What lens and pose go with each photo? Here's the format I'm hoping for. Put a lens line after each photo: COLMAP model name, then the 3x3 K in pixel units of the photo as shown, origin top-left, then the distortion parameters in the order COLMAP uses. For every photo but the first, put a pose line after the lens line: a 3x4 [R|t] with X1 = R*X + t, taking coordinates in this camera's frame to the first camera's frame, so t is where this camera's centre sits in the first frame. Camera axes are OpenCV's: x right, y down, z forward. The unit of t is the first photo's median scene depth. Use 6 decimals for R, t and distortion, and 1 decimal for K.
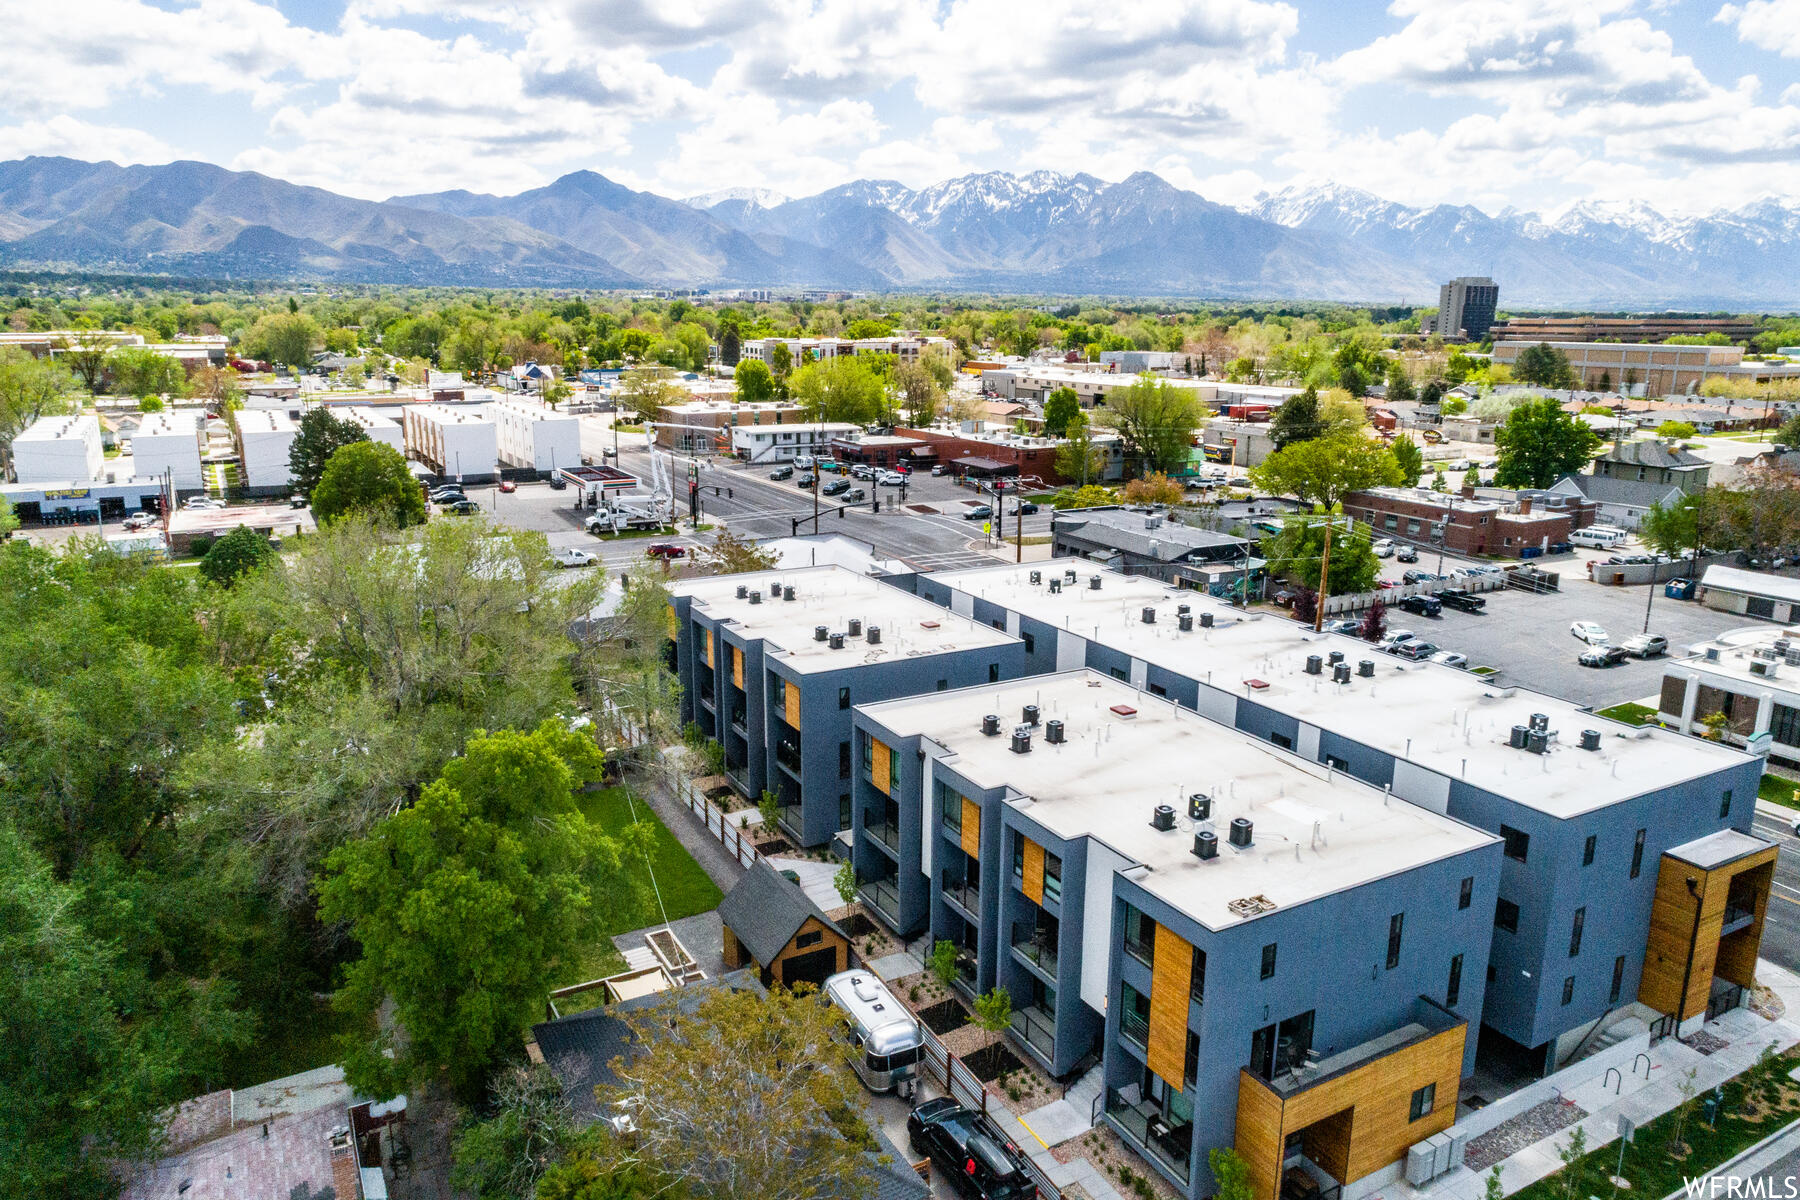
lens RADIAL K [[1209.3, 0, 900.0], [0, 1209.3, 600.0], [0, 0, 1]] dist [-0.003012, 0.002332]
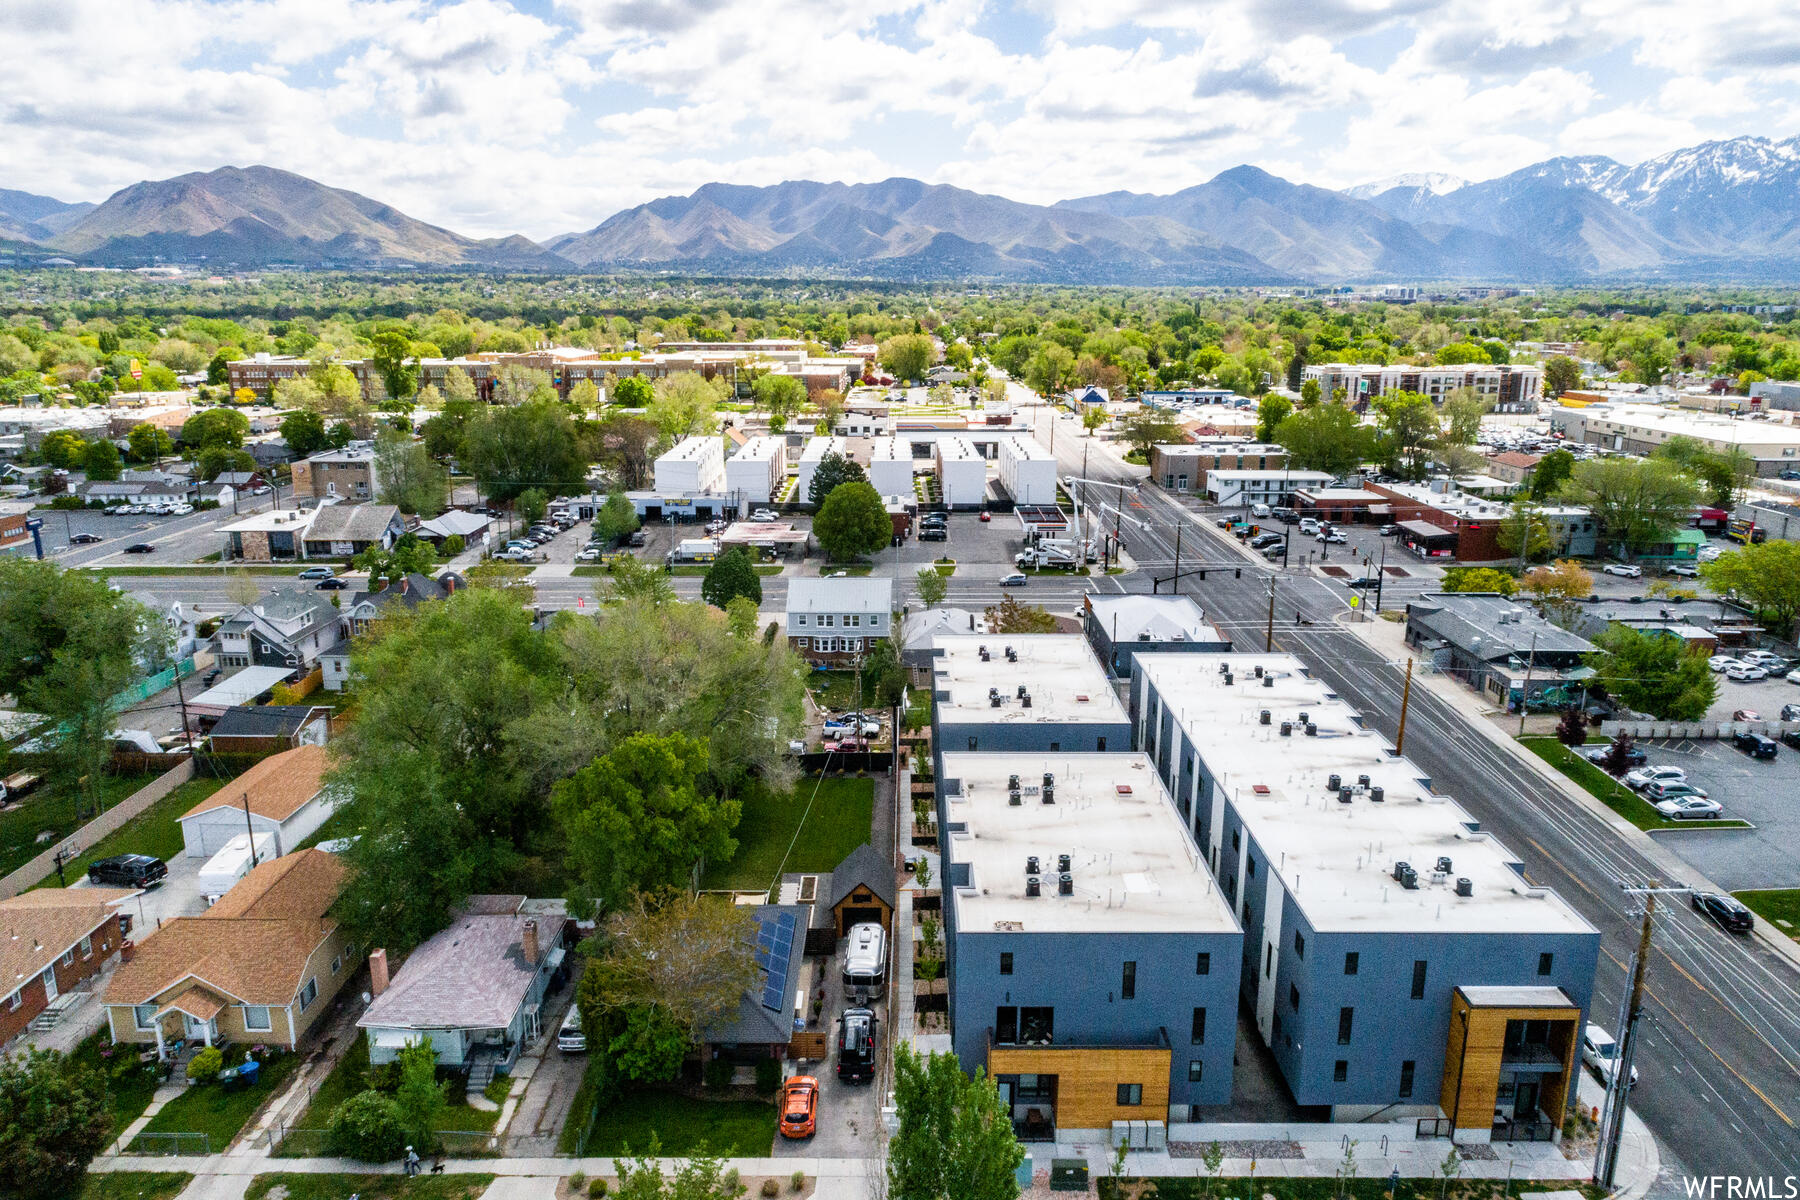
lens RADIAL K [[1209.3, 0, 900.0], [0, 1209.3, 600.0], [0, 0, 1]] dist [-0.003012, 0.002332]
pose [[0.872603, 0.111695, -0.475487, 0.448563], [-0.109392, 0.993463, 0.032618, -0.102764], [0.476023, 0.023552, 0.879118, -0.225401]]
